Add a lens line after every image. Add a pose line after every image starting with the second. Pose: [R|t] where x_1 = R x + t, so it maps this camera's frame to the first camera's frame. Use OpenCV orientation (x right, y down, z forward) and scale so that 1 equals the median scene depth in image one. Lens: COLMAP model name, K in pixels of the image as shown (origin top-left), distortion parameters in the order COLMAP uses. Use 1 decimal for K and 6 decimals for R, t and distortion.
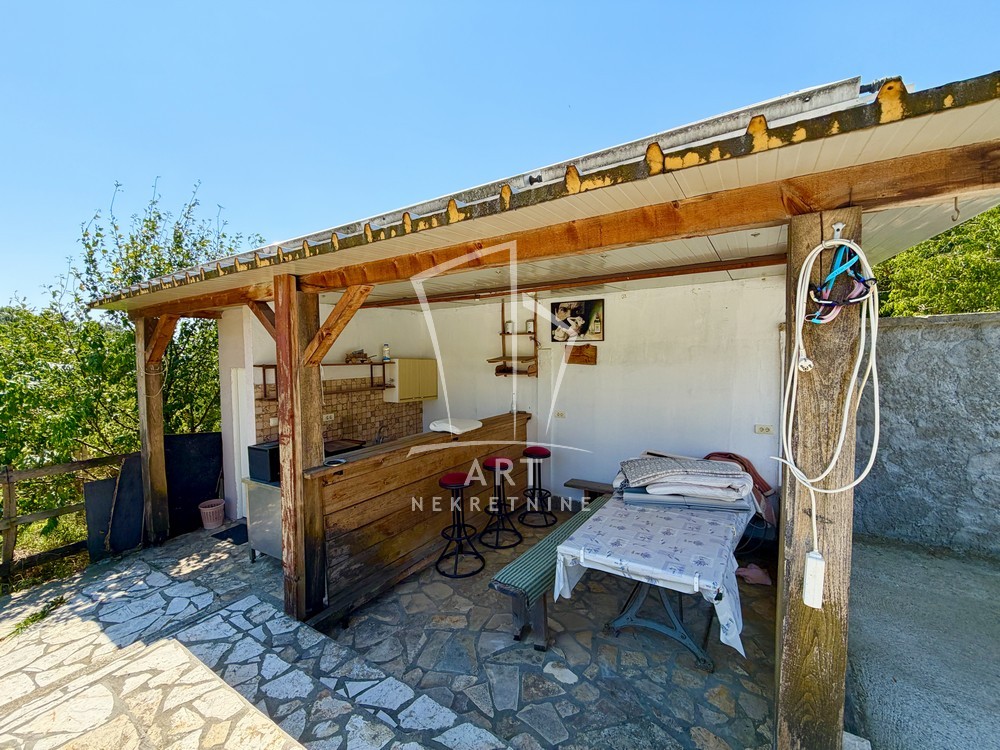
lens RADIAL K [[399.2, 0, 496.7], [0, 399.2, 374.4], [0, 0, 1]] dist [0.001563, 0.000010]
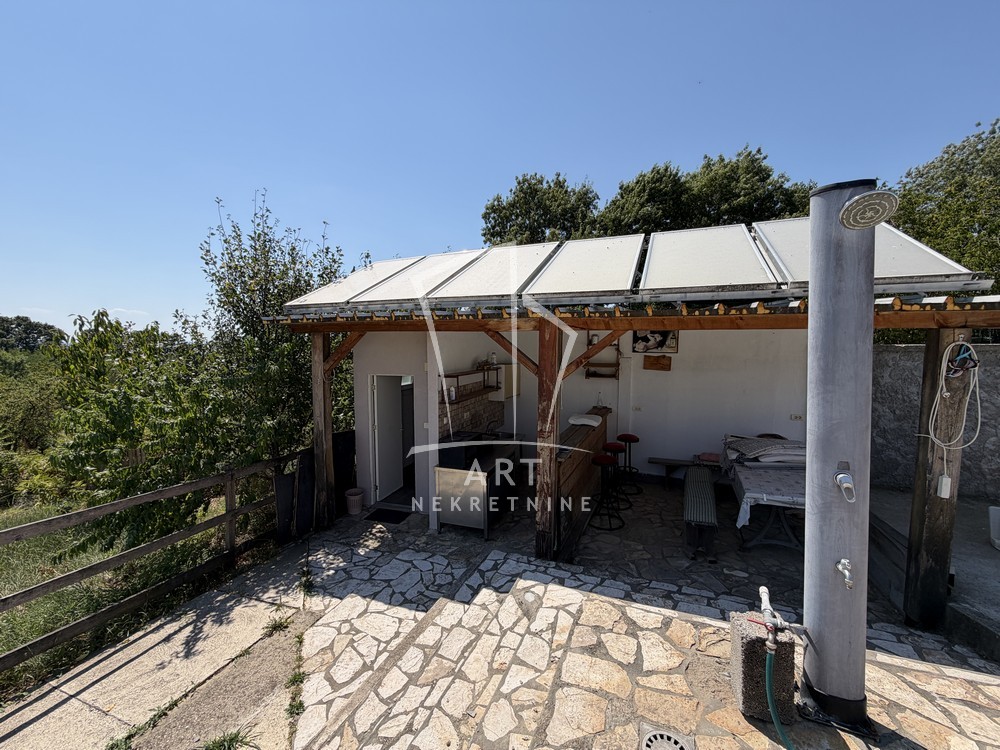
lens RADIAL K [[399.2, 0, 501.1], [0, 399.2, 374.8], [0, 0, 1]] dist [0.001563, 0.000010]
pose [[0.984598, -0.006136, 0.174726, -0.791483], [0.000821, 0.999535, 0.030475, -0.077058], [-0.174832, -0.029862, 0.984145, -0.301355]]
